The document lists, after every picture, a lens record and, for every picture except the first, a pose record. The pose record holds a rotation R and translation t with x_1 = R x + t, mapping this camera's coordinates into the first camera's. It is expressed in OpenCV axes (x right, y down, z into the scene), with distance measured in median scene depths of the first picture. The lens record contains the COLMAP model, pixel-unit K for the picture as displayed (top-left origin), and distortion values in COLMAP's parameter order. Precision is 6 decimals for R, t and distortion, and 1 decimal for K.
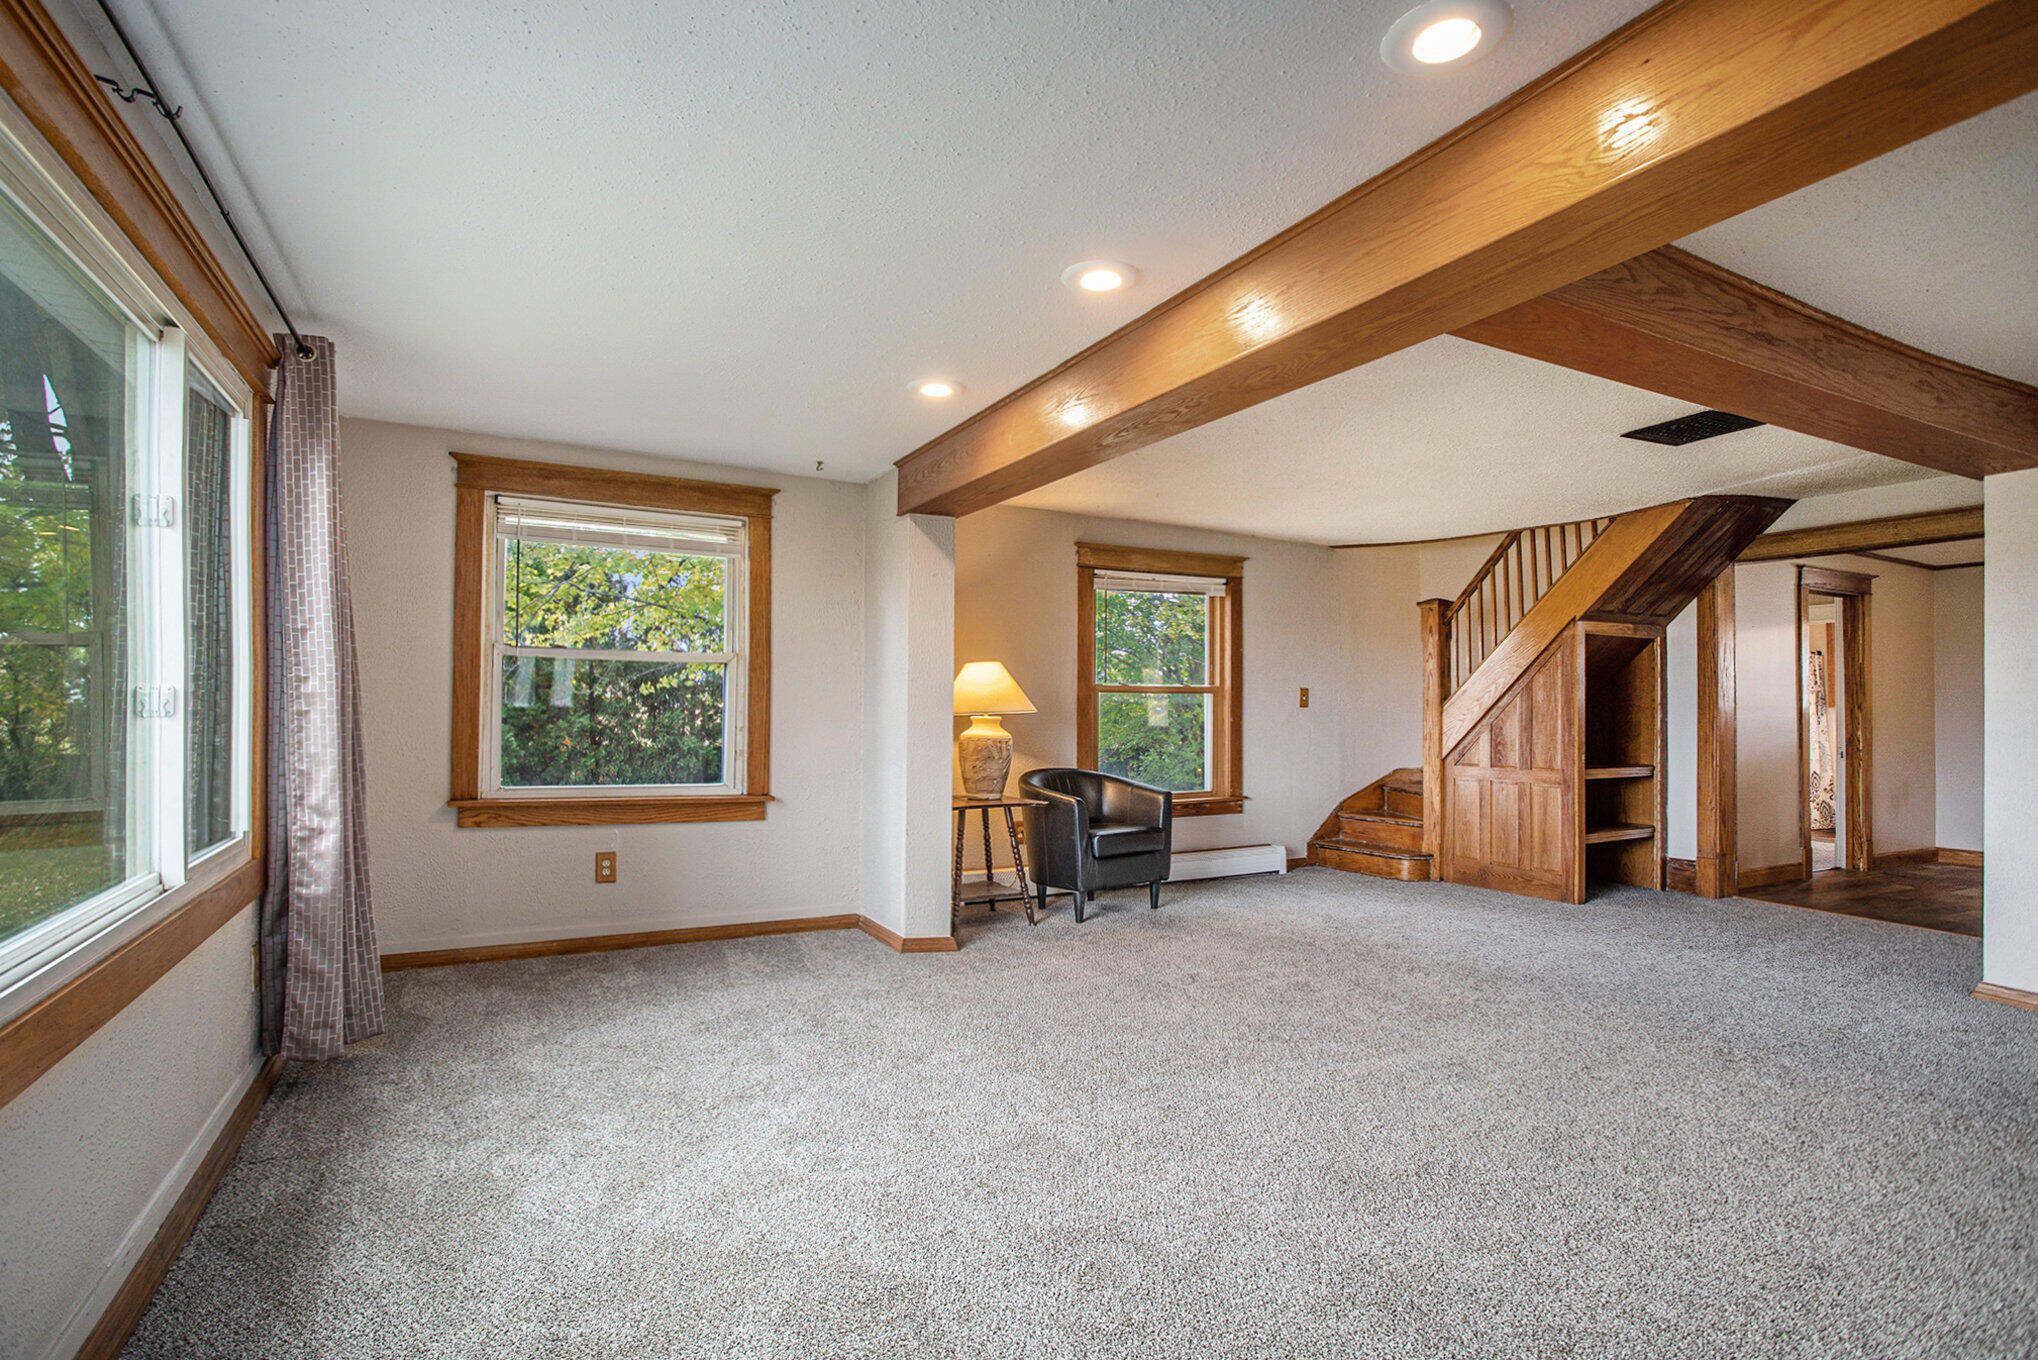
lens RADIAL K [[1013.5, 0, 1026.8], [0, 1013.5, 677.5], [0, 0, 1]] dist [-0.034410, 0.014355]
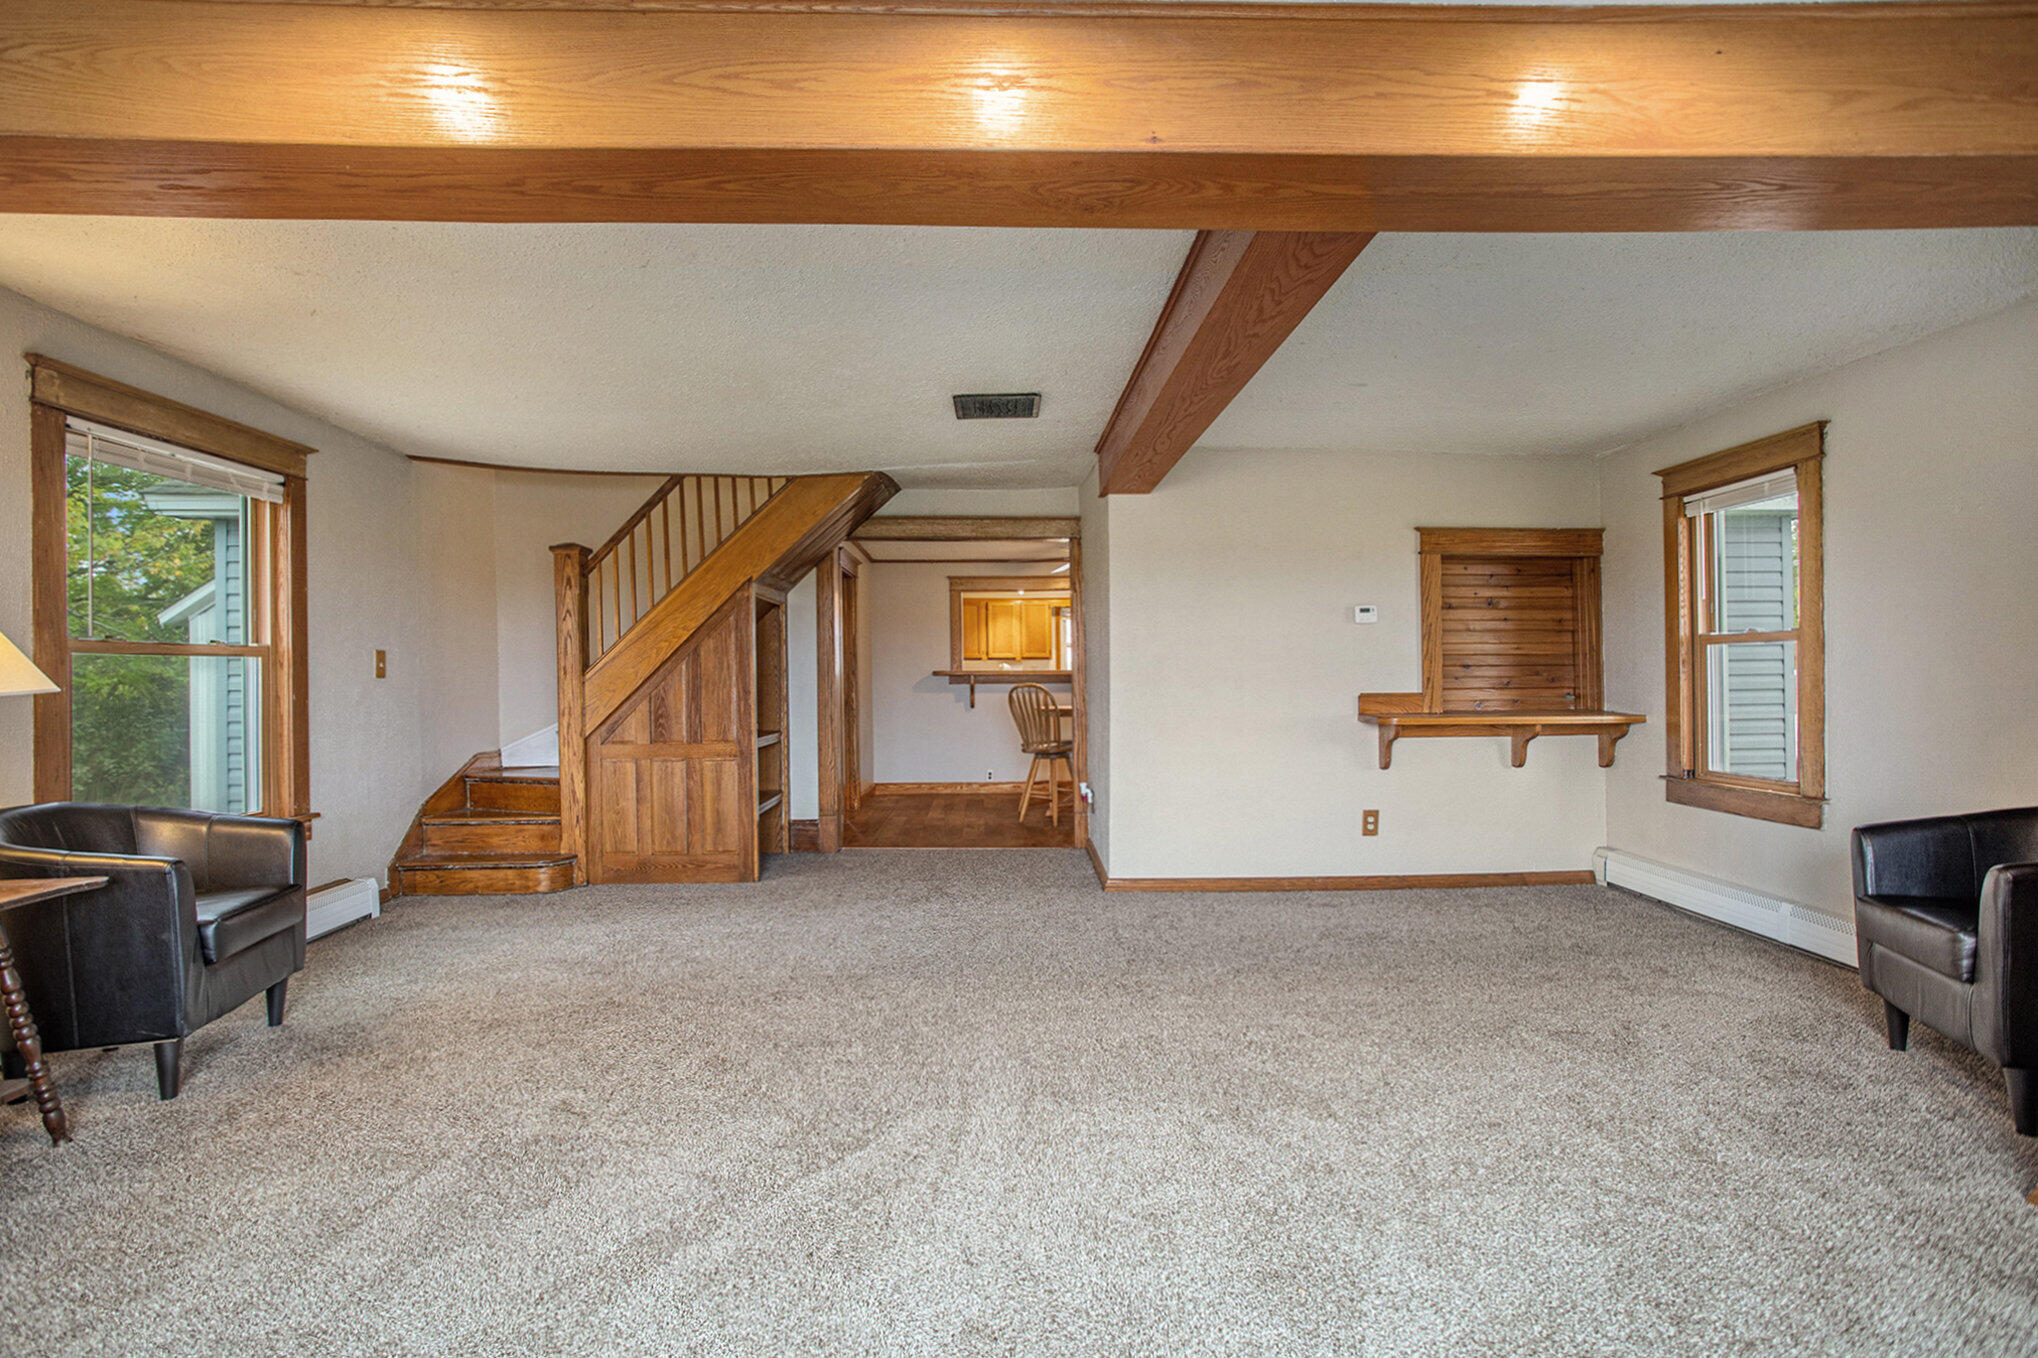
lens RADIAL K [[1013.5, 0, 1027.6], [0, 1013.5, 668.2], [0, 0, 1]] dist [-0.034410, 0.014355]
pose [[0.434890, -0.001780, 0.900482, -0.178842], [-0.016157, 0.999822, 0.009779, 0.010542], [-0.900339, -0.018802, 0.434783, 0.328680]]
